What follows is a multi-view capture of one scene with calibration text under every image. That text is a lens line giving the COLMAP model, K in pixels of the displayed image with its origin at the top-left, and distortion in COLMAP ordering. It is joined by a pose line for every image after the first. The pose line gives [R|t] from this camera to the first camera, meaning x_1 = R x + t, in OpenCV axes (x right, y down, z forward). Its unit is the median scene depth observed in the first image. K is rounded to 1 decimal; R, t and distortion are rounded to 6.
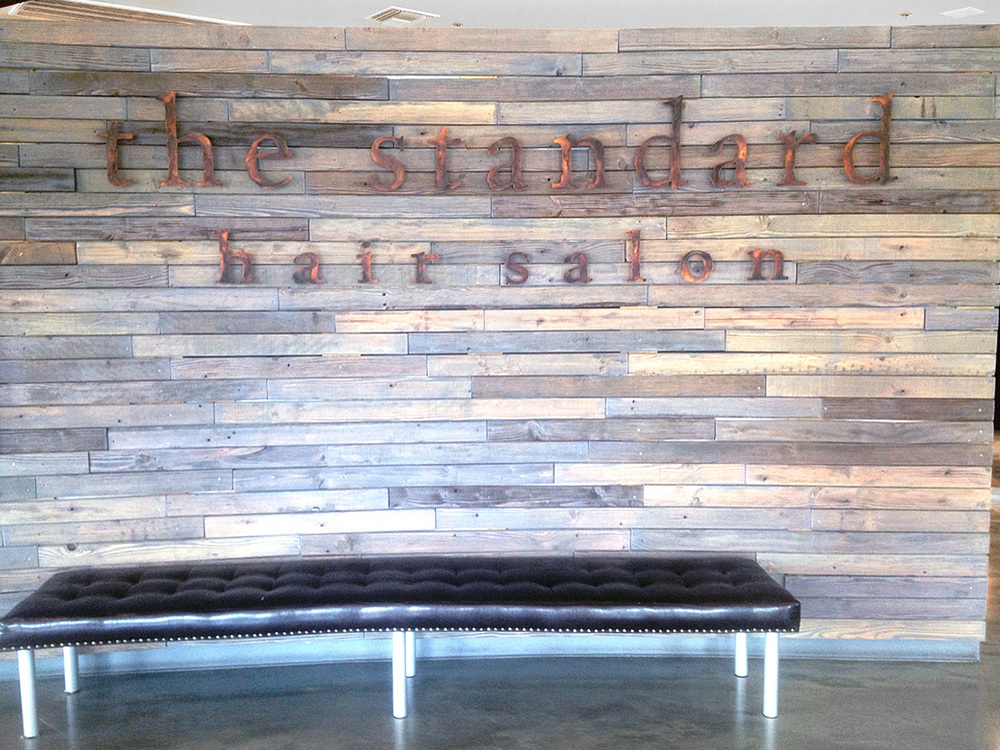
lens RADIAL K [[966.6, 0, 500.0], [0, 966.6, 375.0], [0, 0, 1]] dist [0.148205, -0.358947]
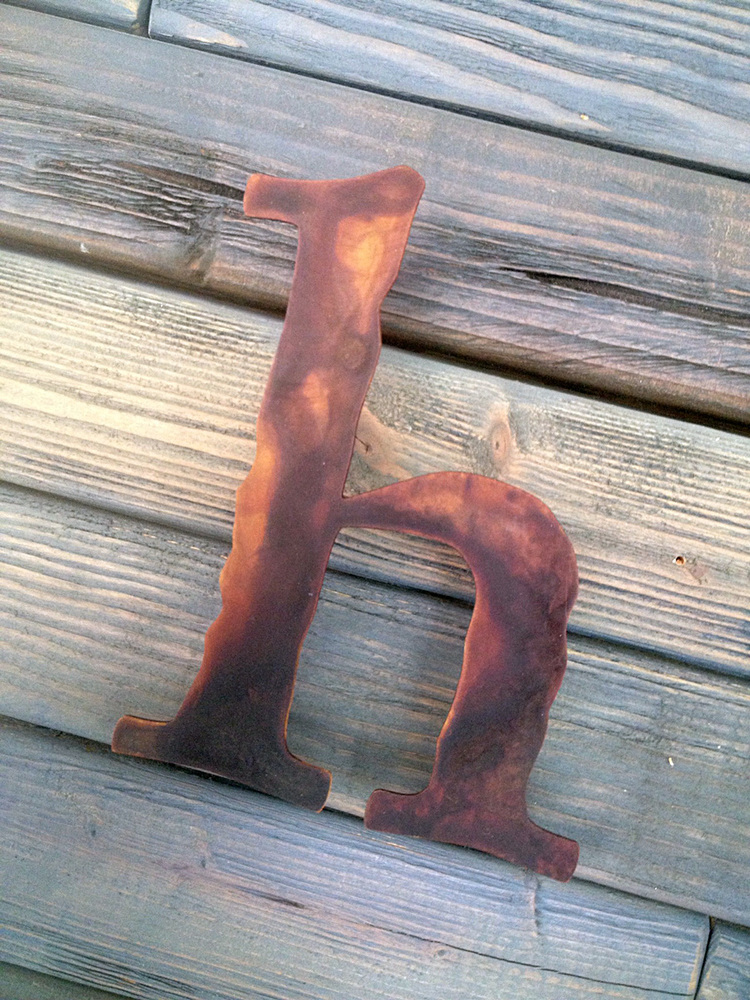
lens RADIAL K [[966.6, 0, 375.0], [0, 966.6, 500.0], [0, 0, 1]] dist [0.148205, -0.358947]
pose [[0.955455, 0.255577, -0.147598, -0.257361], [-0.270984, 0.957821, -0.095640, -0.110932], [0.116929, 0.131376, 0.984413, 0.899229]]
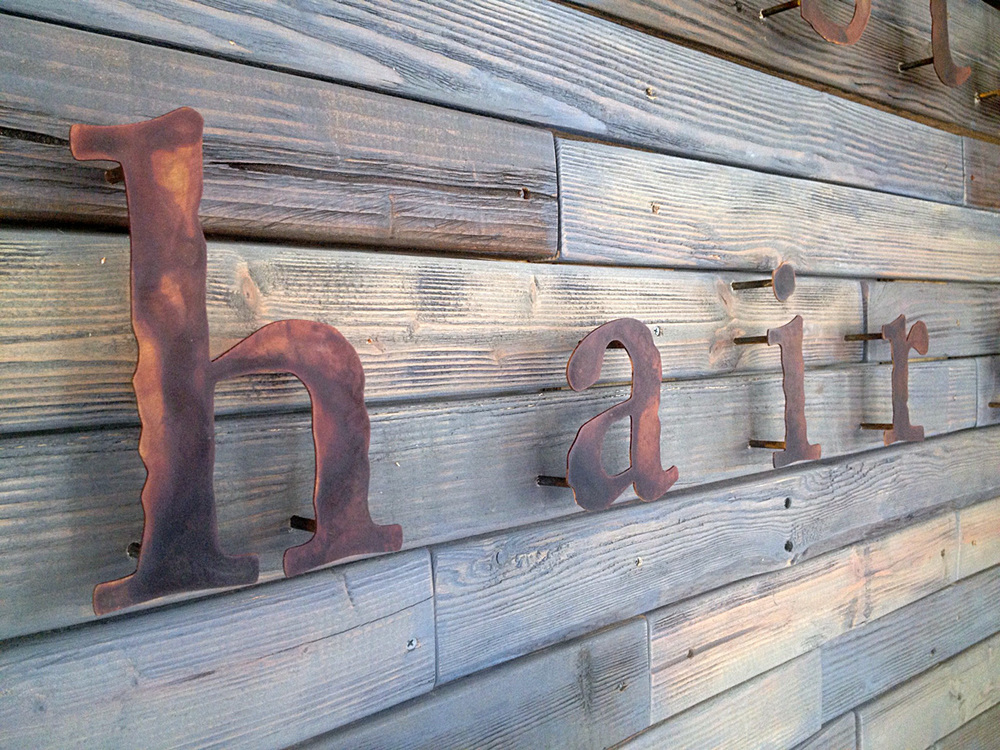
lens RADIAL K [[966.6, 0, 500.0], [0, 966.6, 375.0], [0, 0, 1]] dist [0.148205, -0.358947]
pose [[0.763758, -0.037173, 0.644432, -0.321308], [0.095763, 0.993818, -0.056169, -0.107309], [-0.638360, 0.104613, 0.762596, 0.873973]]
